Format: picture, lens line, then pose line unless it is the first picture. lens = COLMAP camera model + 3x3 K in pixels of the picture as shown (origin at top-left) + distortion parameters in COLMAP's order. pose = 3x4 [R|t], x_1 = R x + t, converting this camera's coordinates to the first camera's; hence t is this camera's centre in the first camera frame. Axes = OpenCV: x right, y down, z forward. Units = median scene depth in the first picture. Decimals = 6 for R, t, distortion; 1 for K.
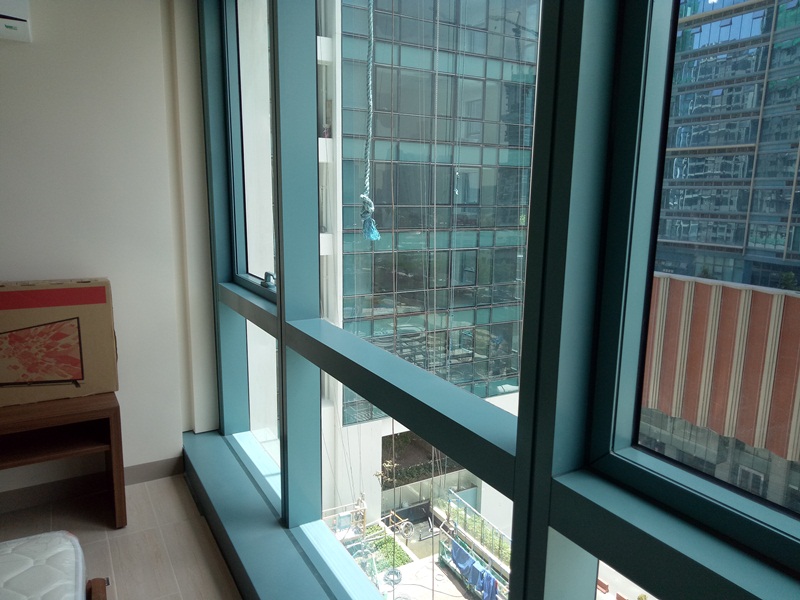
lens RADIAL K [[594.4, 0, 401.1], [0, 594.4, 304.3], [0, 0, 1]] dist [0.016432, -0.000125]
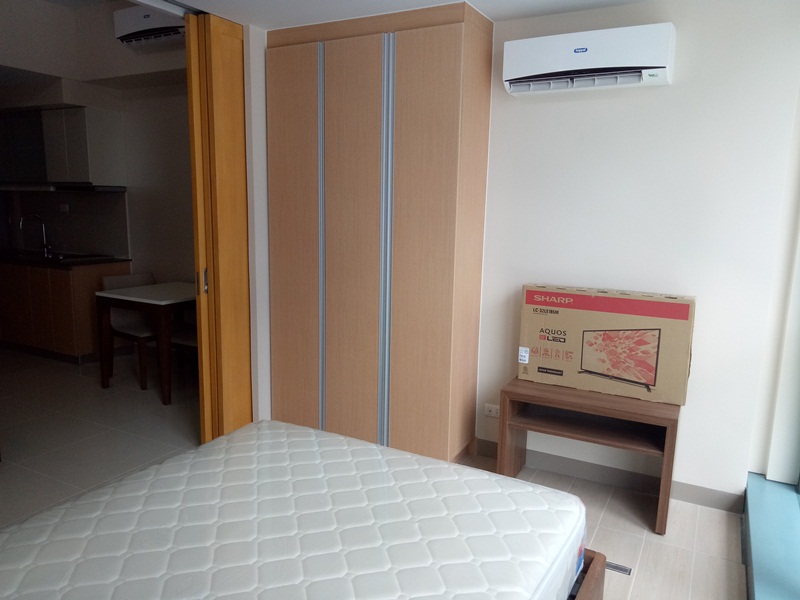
lens RADIAL K [[594.4, 0, 396.6], [0, 594.4, 297.4], [0, 0, 1]] dist [0.016432, -0.000125]
pose [[0.526405, 0.131517, -0.840000, 0.113717], [-0.169493, 0.984366, 0.047904, -0.005636], [0.833168, 0.117157, 0.540467, 0.004070]]
